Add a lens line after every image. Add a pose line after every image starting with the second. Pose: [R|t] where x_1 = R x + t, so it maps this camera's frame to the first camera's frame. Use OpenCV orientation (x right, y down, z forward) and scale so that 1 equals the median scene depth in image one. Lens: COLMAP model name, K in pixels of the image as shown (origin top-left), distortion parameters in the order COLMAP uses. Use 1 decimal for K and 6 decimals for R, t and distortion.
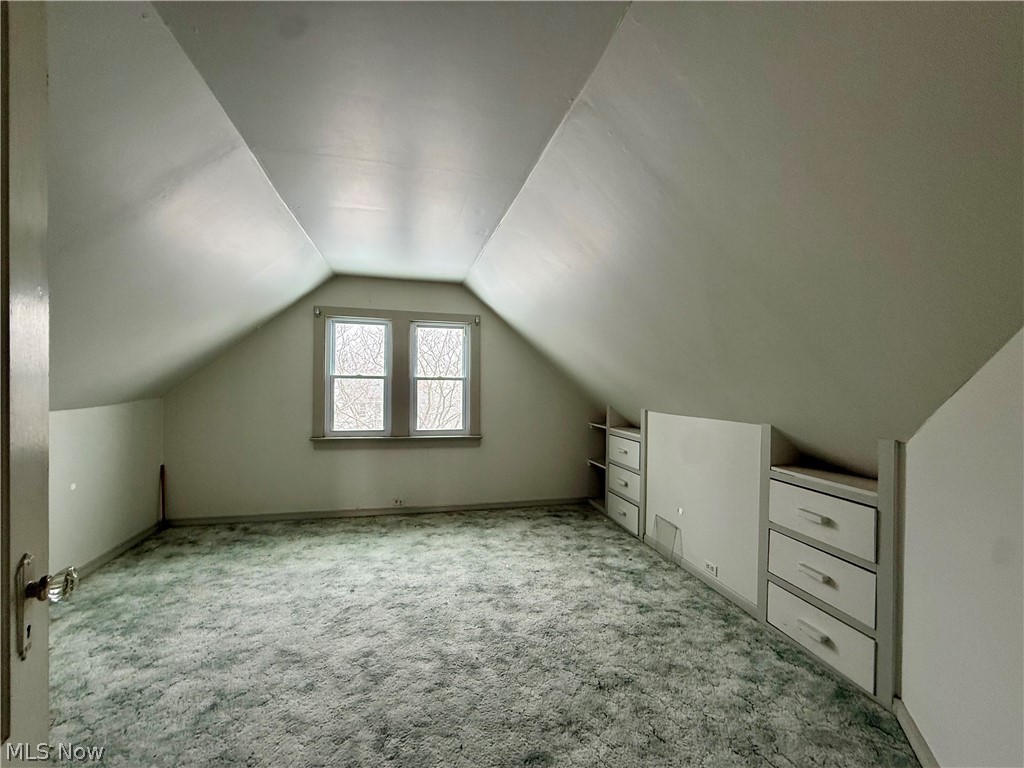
lens RADIAL K [[407.3, 0, 510.8], [0, 407.3, 386.5], [0, 0, 1]] dist [-0.001644, 0.000669]
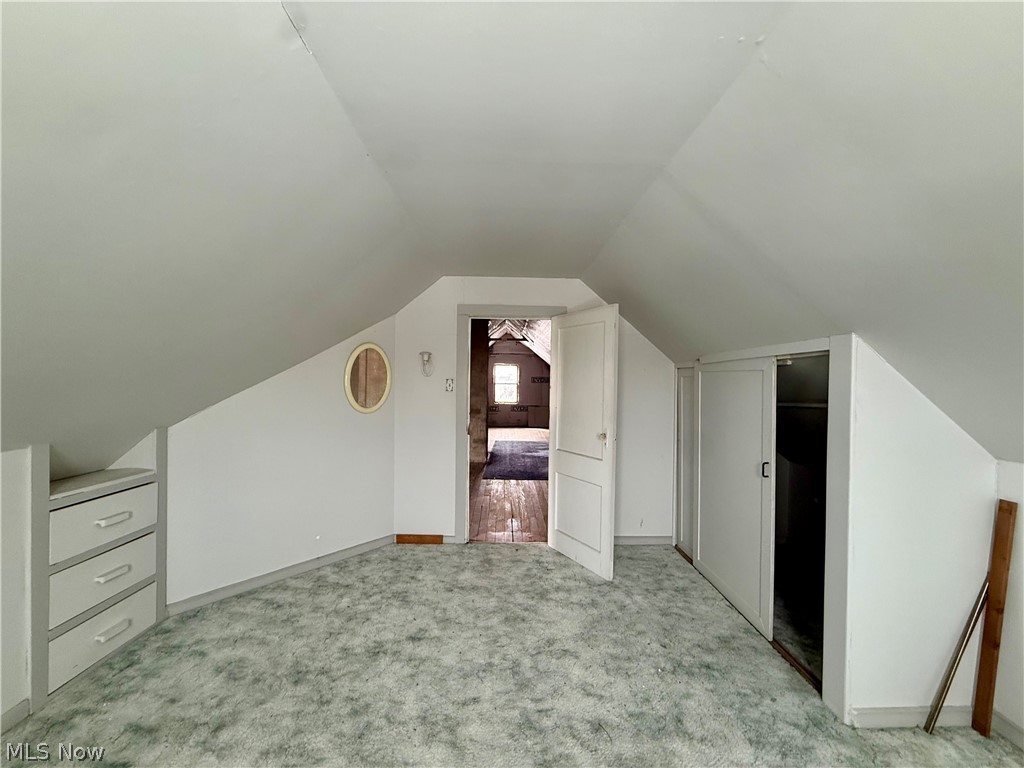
lens RADIAL K [[407.3, 0, 512.3], [0, 407.3, 385.9], [0, 0, 1]] dist [-0.001644, 0.000669]
pose [[-0.977669, -0.030607, 0.207910, -0.429383], [-0.029014, 0.999522, 0.010708, -0.053000], [-0.208139, 0.004437, -0.978089, 1.775512]]
